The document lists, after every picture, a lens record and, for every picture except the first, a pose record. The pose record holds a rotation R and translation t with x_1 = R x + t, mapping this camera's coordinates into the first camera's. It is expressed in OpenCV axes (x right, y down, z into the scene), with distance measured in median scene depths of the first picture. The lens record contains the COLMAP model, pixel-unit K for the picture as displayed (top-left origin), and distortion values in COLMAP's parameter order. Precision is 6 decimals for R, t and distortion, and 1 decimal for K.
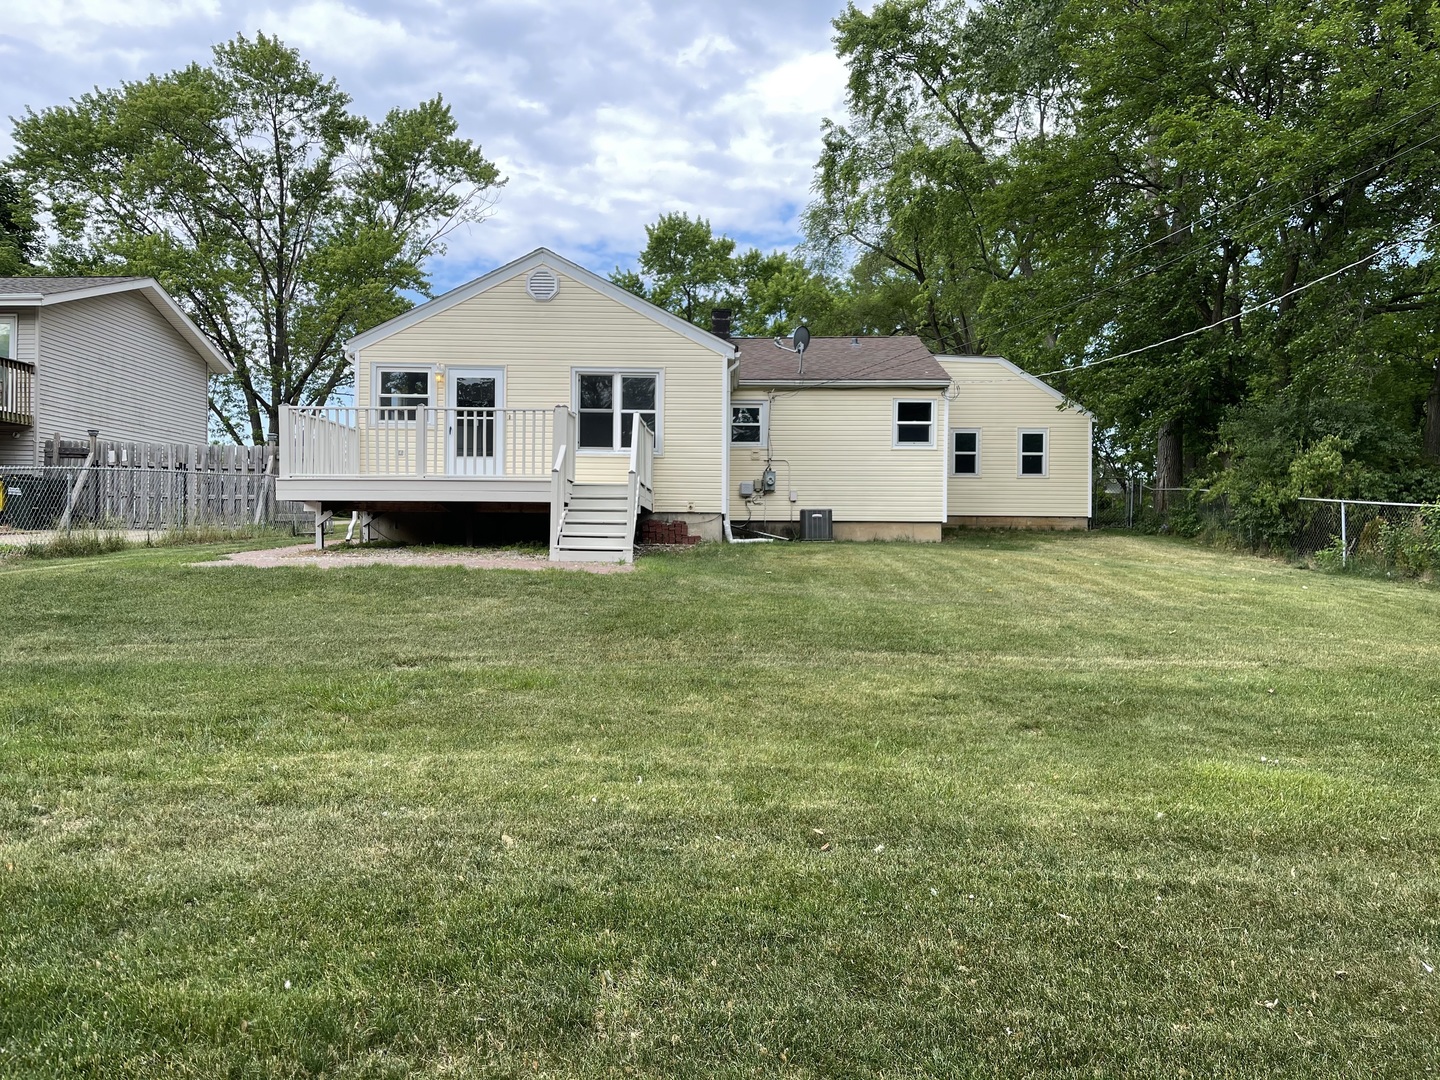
lens RADIAL K [[1074.2, 0, 720.0], [0, 1074.2, 540.0], [0, 0, 1]] dist [0.077983, -0.104827]
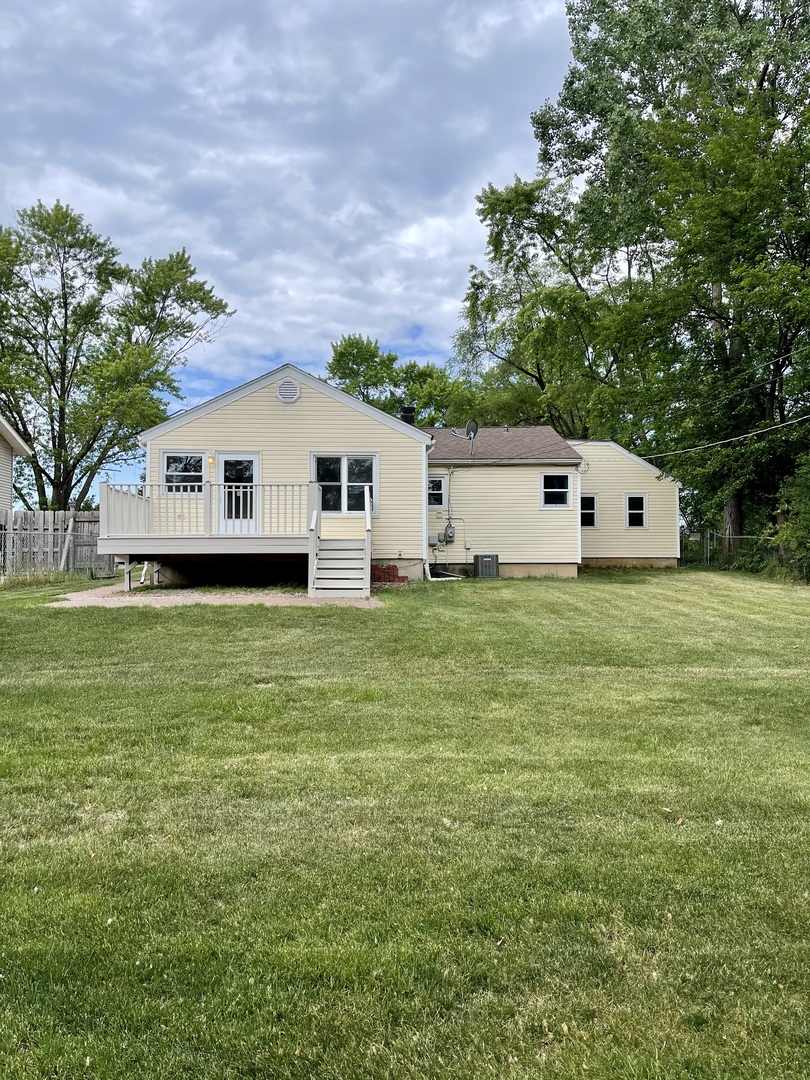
lens RADIAL K [[805.7, 0, 345.1], [0, 805.7, 545.1], [0, 0, 1]] dist [0.077983, -0.104827]
pose [[0.998920, -0.010864, 0.045172, -0.124686], [0.012163, 0.999517, -0.028590, -0.013022], [-0.044840, 0.029108, 0.998570, -0.003195]]
